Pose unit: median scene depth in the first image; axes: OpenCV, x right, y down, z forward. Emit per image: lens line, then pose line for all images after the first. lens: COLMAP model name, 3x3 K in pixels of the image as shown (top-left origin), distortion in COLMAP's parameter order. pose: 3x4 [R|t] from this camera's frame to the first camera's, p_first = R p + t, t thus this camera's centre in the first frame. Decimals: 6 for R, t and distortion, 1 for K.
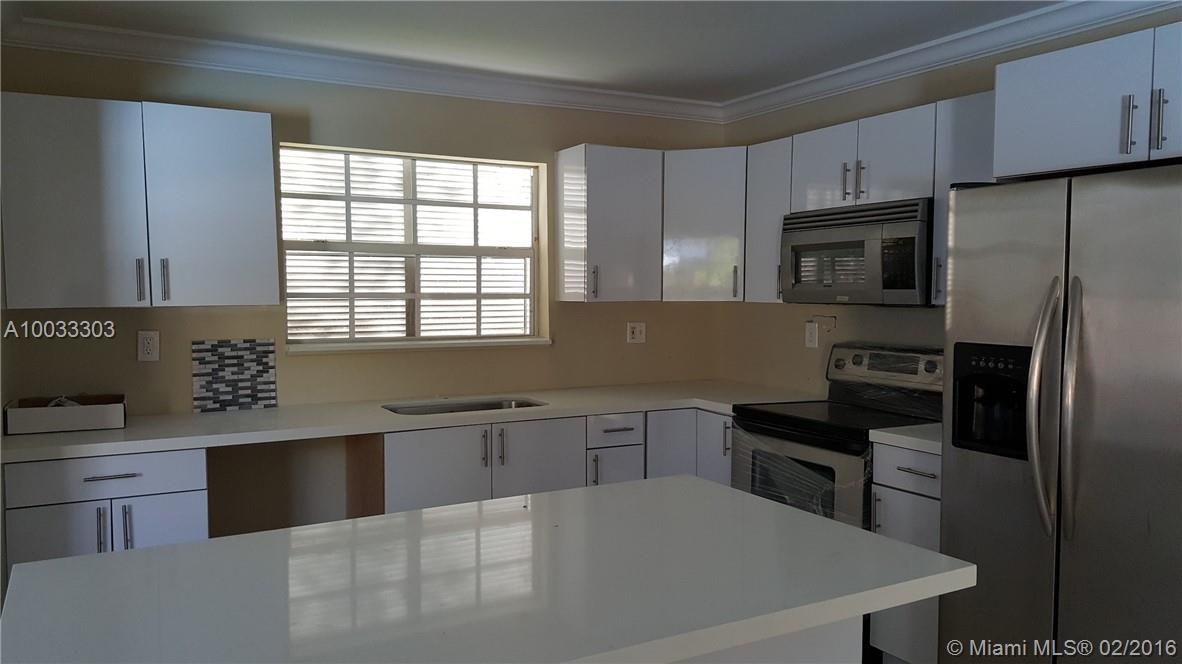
lens RADIAL K [[864.6, 0, 576.4], [0, 864.6, 340.2], [0, 0, 1]] dist [0.158399, -0.255394]
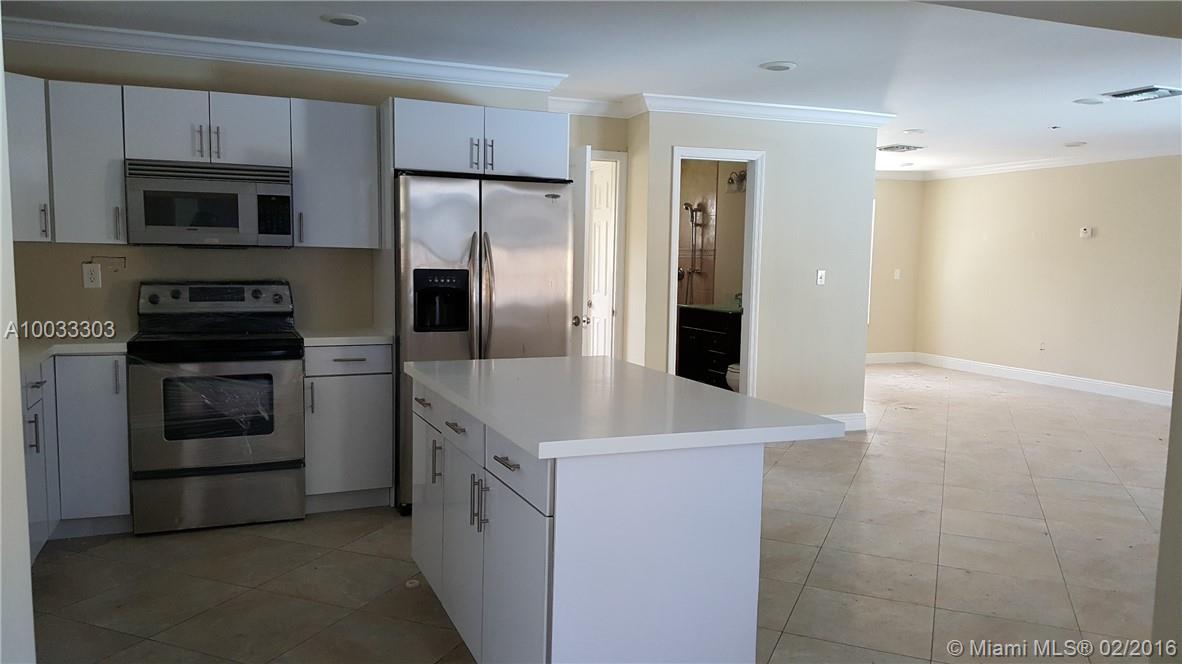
lens RADIAL K [[864.6, 0, 576.4], [0, 864.6, 340.2], [0, 0, 1]] dist [0.158399, -0.255394]
pose [[0.116679, -0.096585, 0.988462, -0.818665], [0.044503, 0.994769, 0.091948, -0.000919], [-0.992172, 0.033262, 0.120367, 0.357540]]
